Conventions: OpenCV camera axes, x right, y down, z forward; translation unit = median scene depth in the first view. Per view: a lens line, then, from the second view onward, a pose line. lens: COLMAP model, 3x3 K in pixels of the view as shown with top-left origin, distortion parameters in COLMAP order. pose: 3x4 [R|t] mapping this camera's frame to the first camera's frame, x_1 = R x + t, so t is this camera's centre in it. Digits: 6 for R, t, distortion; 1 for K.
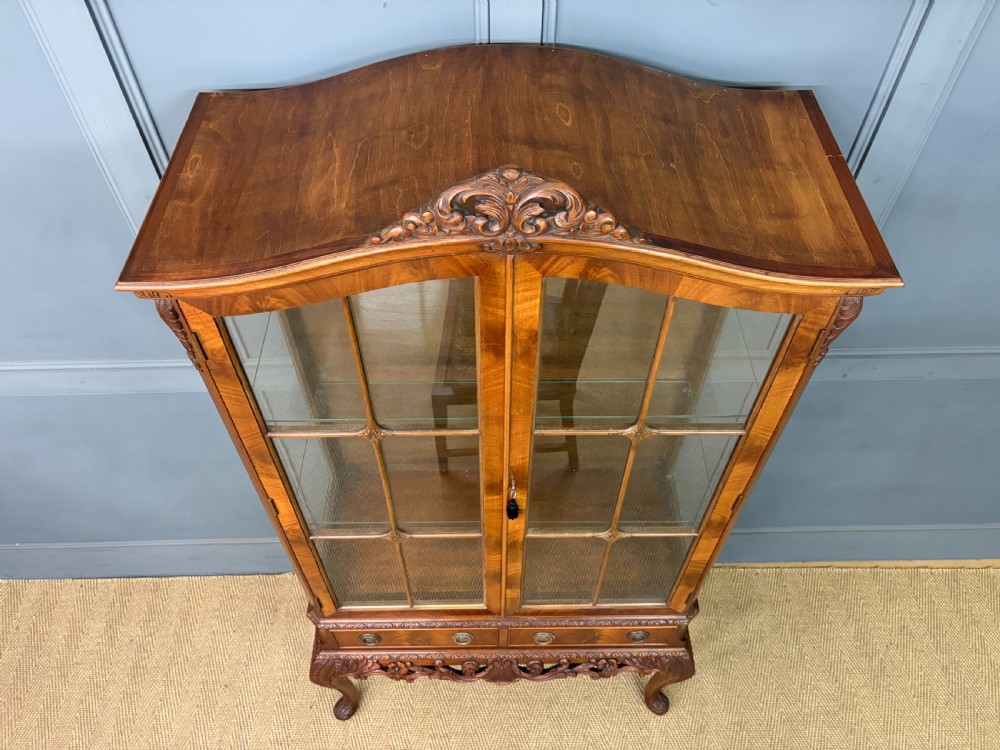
lens RADIAL K [[760.1, 0, 500.2], [0, 760.1, 375.1], [0, 0, 1]] dist [0.056491, -0.077451]
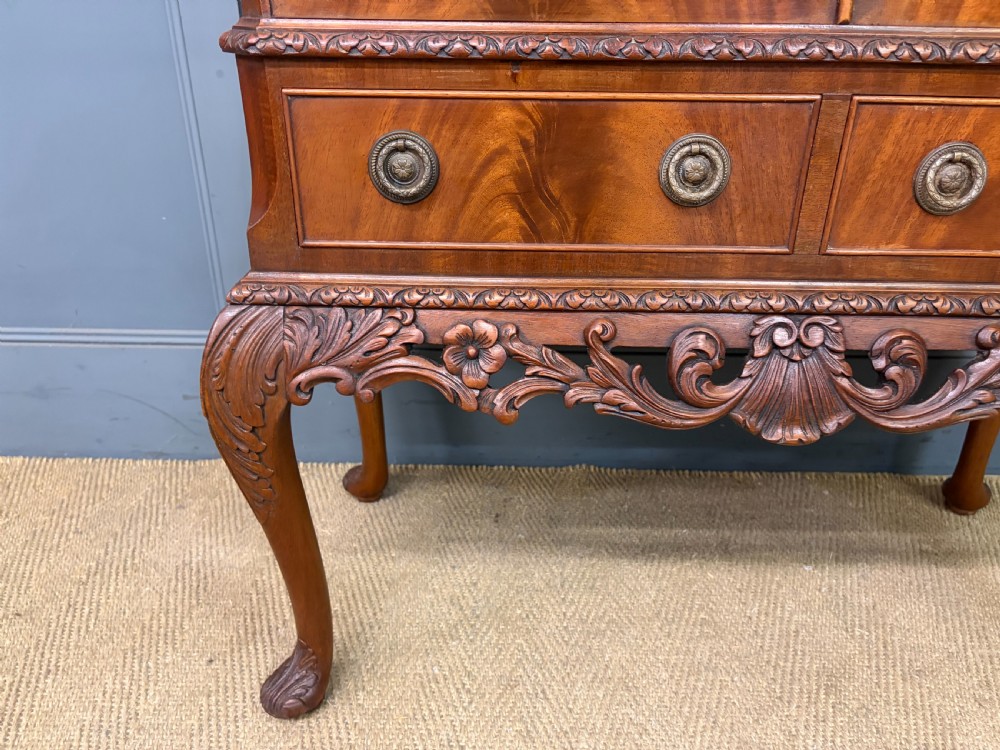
lens RADIAL K [[780.5, 0, 504.4], [0, 780.5, 376.3], [0, 0, 1]] dist [0.042471, -0.054418]
pose [[0.999453, 0.023052, -0.023728, -0.180359], [-0.030900, 0.906682, -0.420681, 0.858754], [0.011816, 0.421184, 0.906898, 1.128016]]
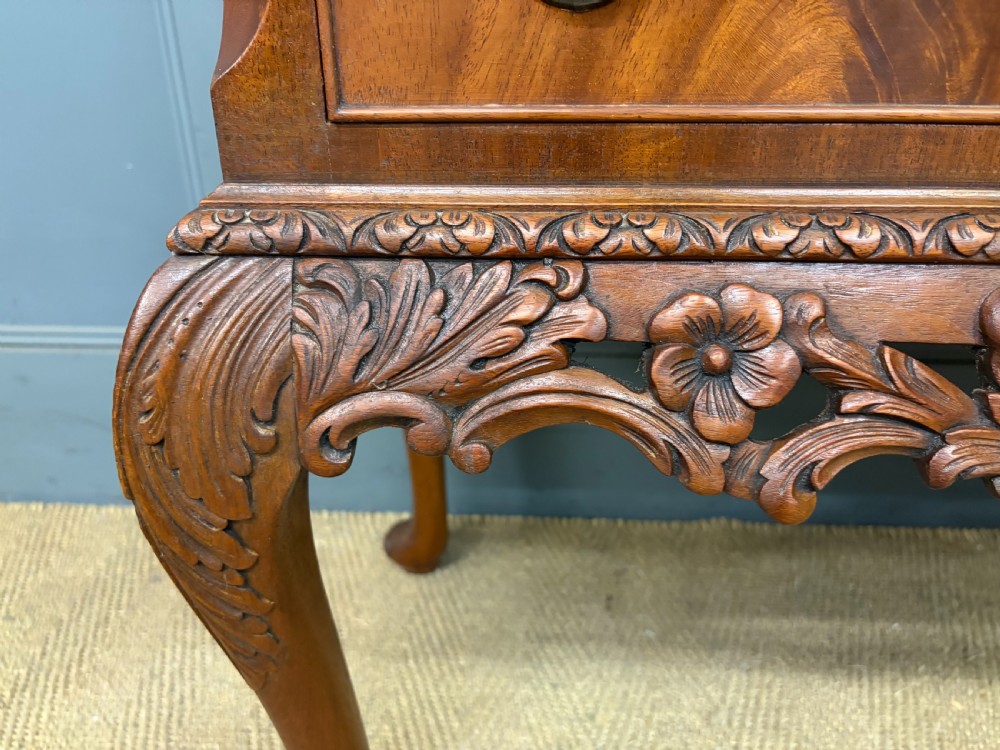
lens RADIAL K [[792.4, 0, 497.8], [0, 792.4, 375.2], [0, 0, 1]] dist [0.042004, -0.081929]
pose [[0.997966, 0.022122, -0.059793, -0.266584], [-0.045598, 0.903142, -0.426914, 0.728809], [0.044558, 0.428772, 0.902313, 1.389040]]
